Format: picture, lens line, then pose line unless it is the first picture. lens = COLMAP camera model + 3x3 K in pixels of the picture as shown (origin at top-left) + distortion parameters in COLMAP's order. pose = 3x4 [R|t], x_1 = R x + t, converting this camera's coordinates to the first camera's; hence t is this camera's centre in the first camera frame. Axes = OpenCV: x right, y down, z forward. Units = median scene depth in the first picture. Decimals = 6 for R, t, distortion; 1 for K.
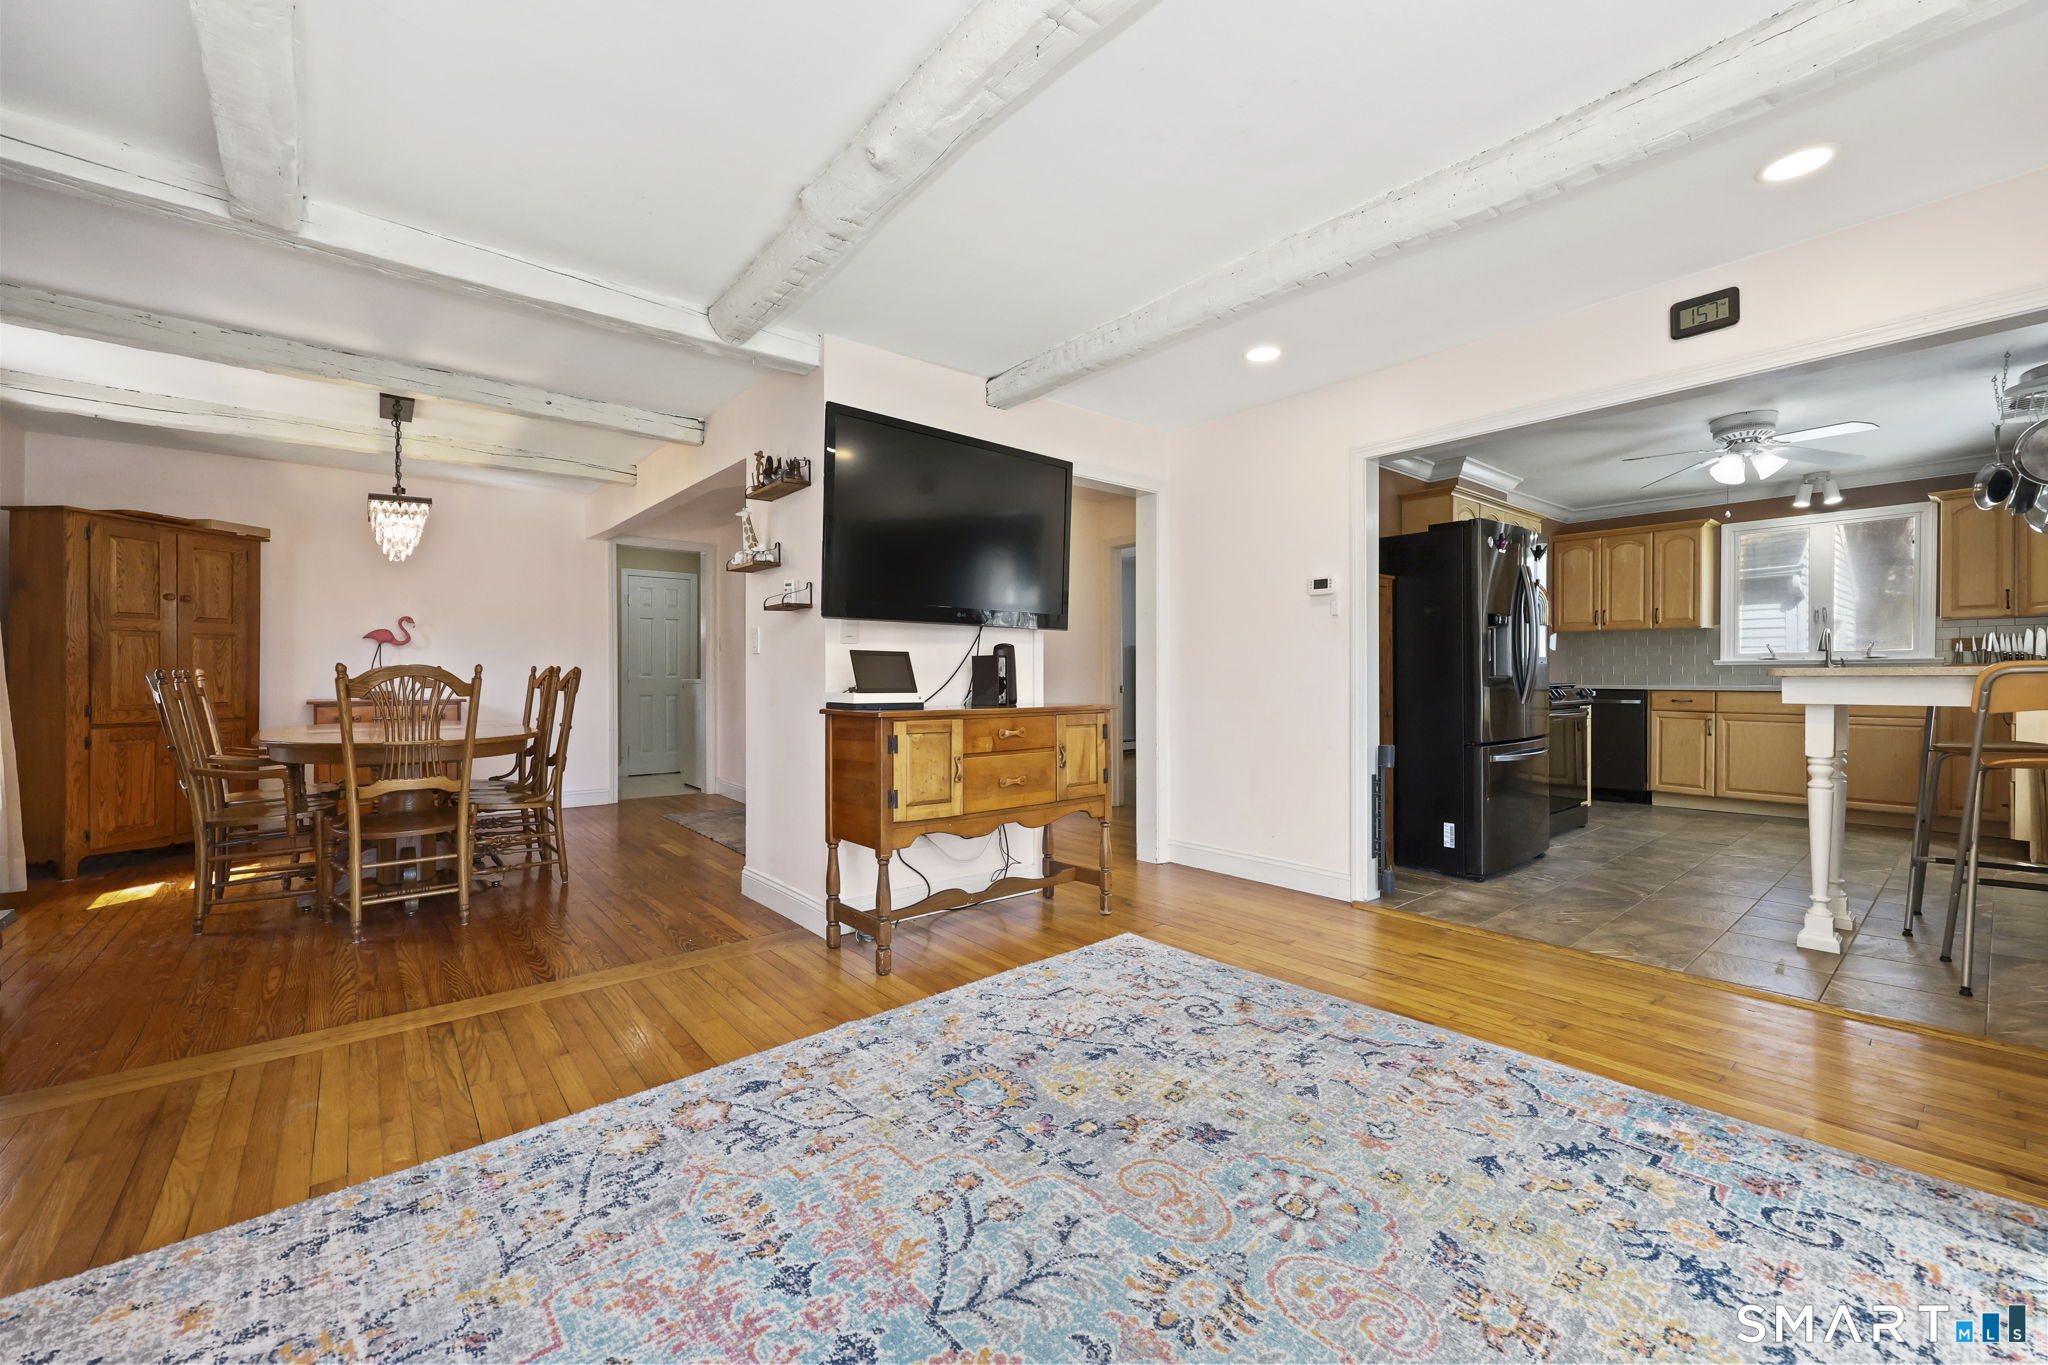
lens RADIAL K [[823.1, 0, 1034.8], [0, 823.1, 678.8], [0, 0, 1]] dist [-0.001449, 0.000268]
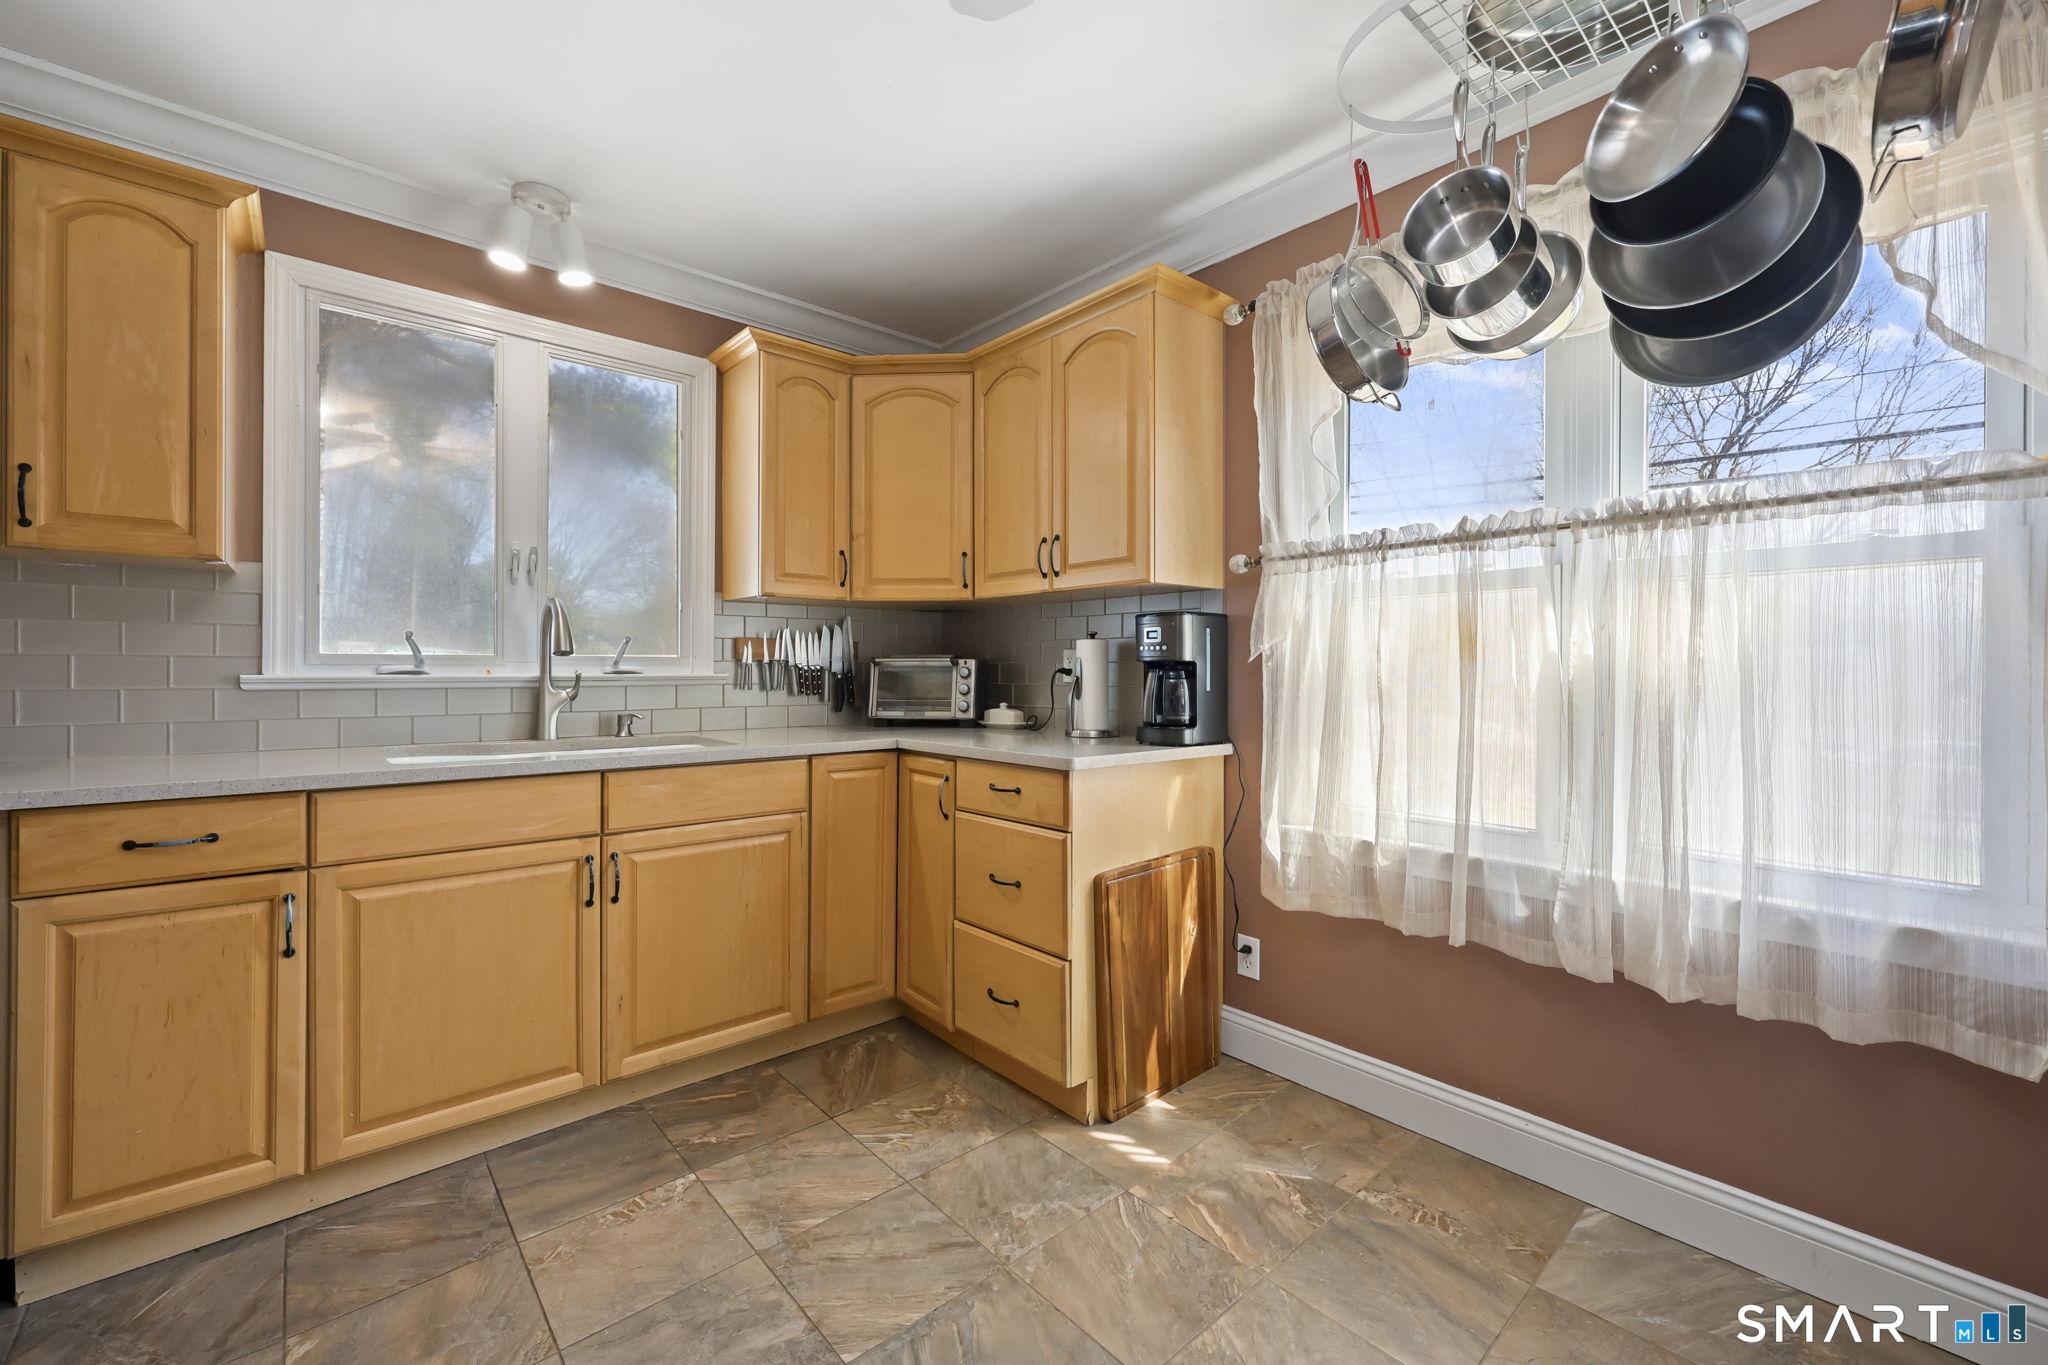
lens RADIAL K [[823.1, 0, 1016.0], [0, 823.1, 678.9], [0, 0, 1]] dist [-0.001449, 0.000268]
pose [[-0.014884, -0.004557, 0.999879, 0.878495], [0.005809, 0.999972, 0.004644, -0.036124], [-0.999872, 0.005878, -0.014857, 1.229071]]
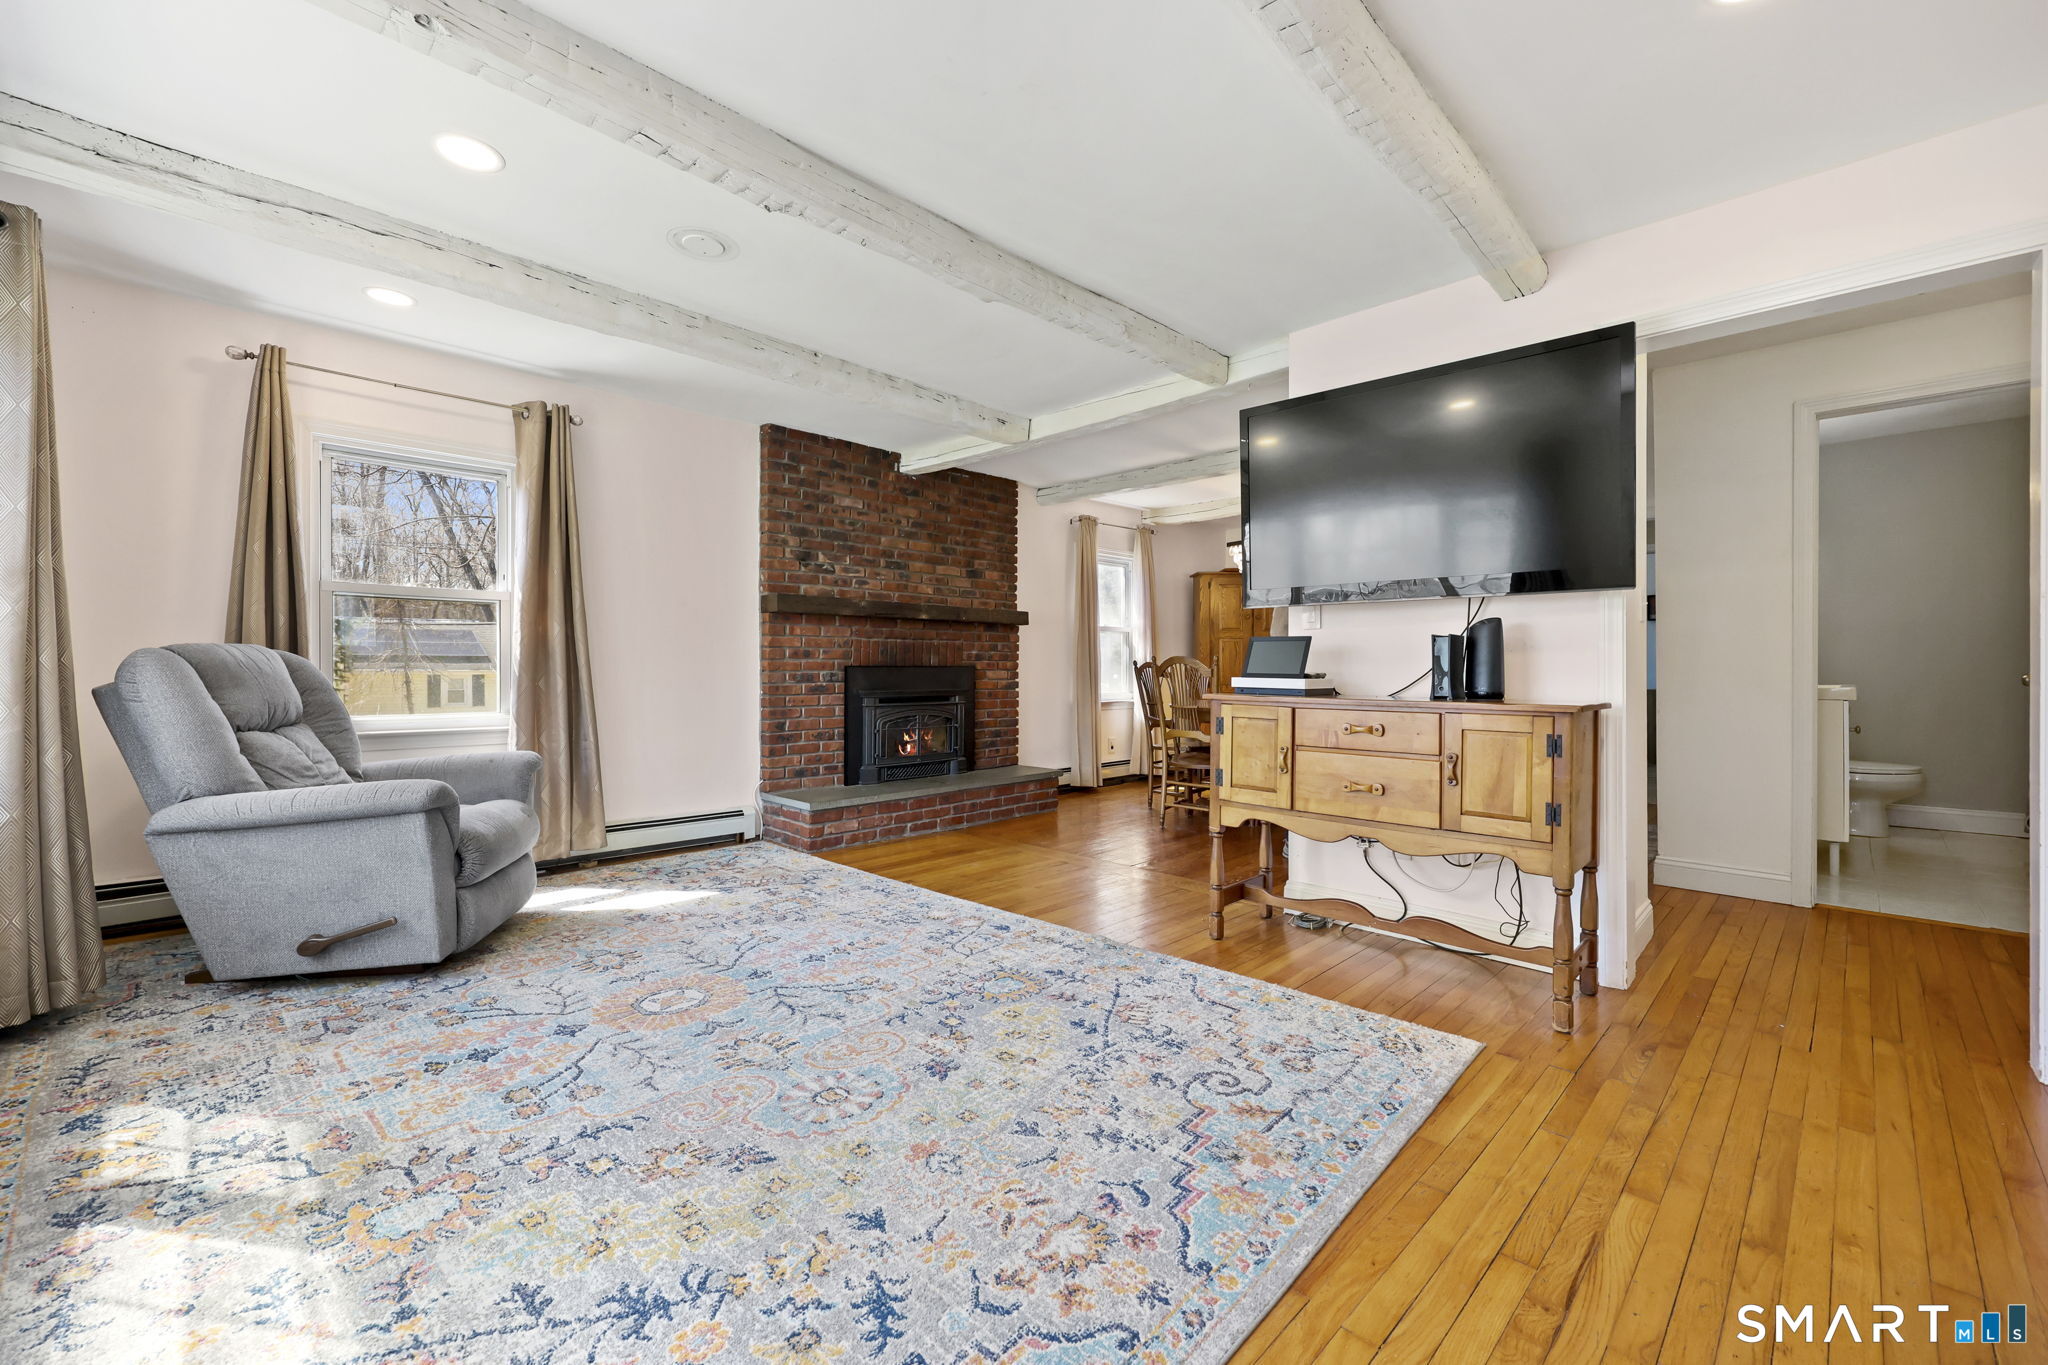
lens RADIAL K [[823.1, 0, 1026.5], [0, 823.1, 674.8], [0, 0, 1]] dist [-0.001449, 0.000268]
pose [[0.082166, 0.010217, -0.996566, 0.673349], [-0.006454, 0.999932, 0.009720, 0.004010], [0.996598, 0.005633, 0.082226, 0.517261]]
